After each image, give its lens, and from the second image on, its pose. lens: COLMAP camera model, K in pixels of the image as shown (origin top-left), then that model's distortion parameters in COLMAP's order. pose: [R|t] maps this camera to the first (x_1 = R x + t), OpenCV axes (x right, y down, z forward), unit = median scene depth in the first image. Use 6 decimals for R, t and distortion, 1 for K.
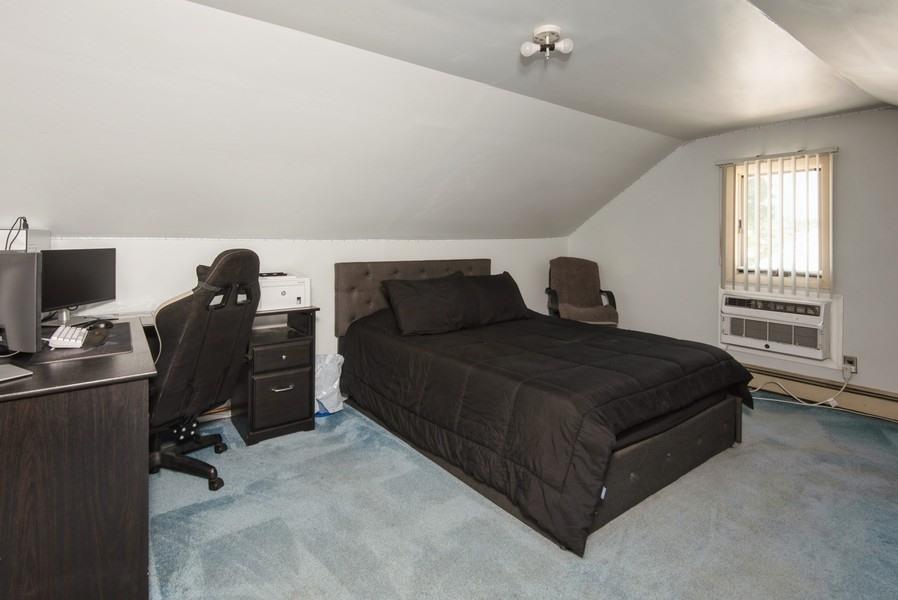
lens RADIAL K [[418.4, 0, 450.7], [0, 418.4, 282.2], [0, 0, 1]] dist [0.025304, -0.018210]
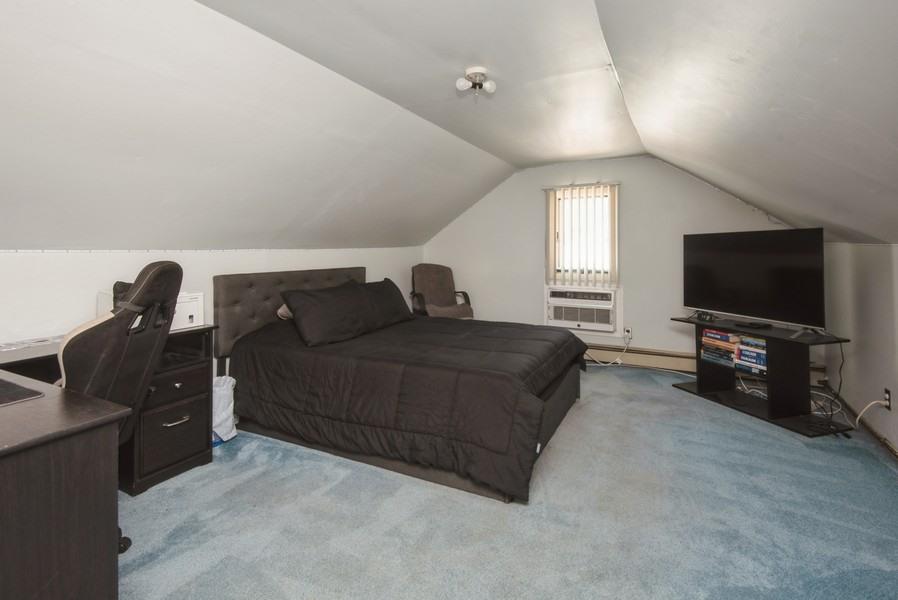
lens RADIAL K [[397.6, 0, 449.1], [0, 397.6, 287.6], [0, 0, 1]] dist [0.022457, -0.015903]
pose [[0.911423, -0.049728, 0.408454, -0.183647], [0.051228, 0.998660, 0.007274, -0.000729], [-0.408269, 0.014295, 0.912750, 0.007163]]
